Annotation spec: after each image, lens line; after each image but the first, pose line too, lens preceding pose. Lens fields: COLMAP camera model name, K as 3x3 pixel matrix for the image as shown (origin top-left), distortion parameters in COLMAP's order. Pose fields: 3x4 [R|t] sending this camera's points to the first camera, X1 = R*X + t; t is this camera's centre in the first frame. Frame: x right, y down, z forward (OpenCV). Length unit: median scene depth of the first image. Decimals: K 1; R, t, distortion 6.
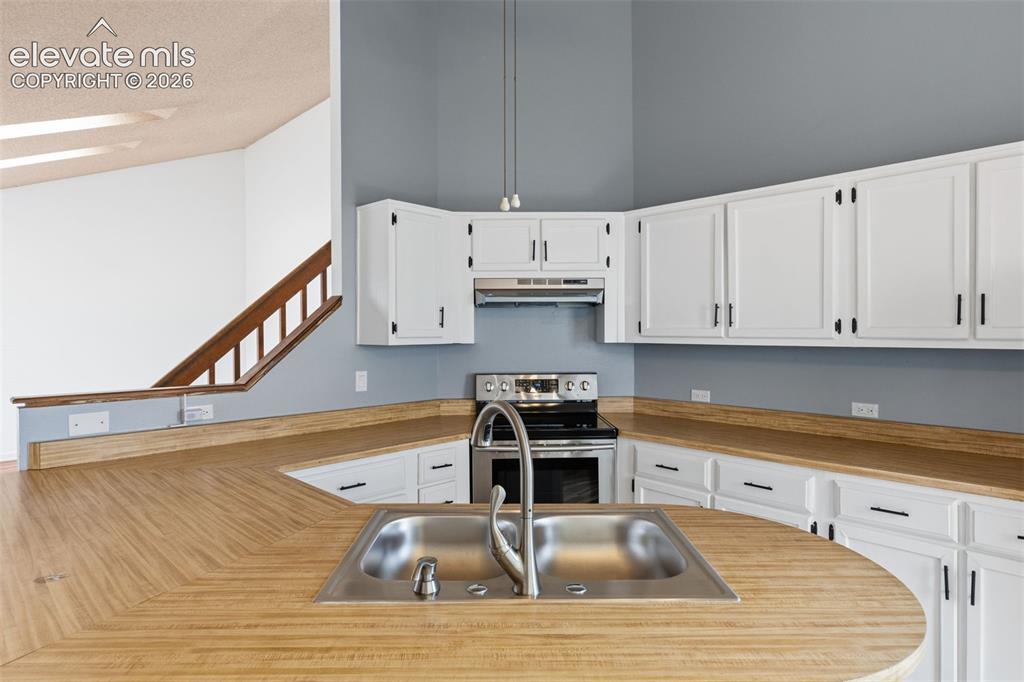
lens RADIAL K [[555.2, 0, 512.4], [0, 555.2, 333.9], [0, 0, 1]] dist [0.003972, 0.000986]
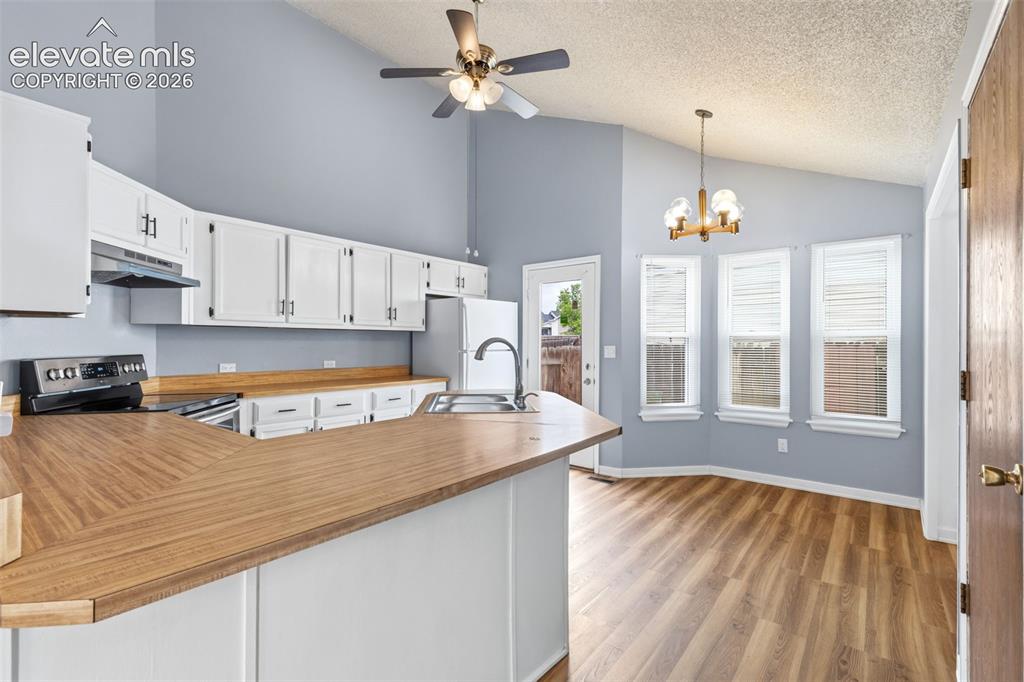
lens RADIAL K [[475.6, 0, 527.1], [0, 475.6, 341.9], [0, 0, 1]] dist [0.001039, 0.000171]
pose [[-0.121647, 0.006512, 0.992552, -0.966136], [0.005732, 0.999966, -0.005858, 0.069171], [-0.992557, 0.004977, -0.121680, 0.497254]]
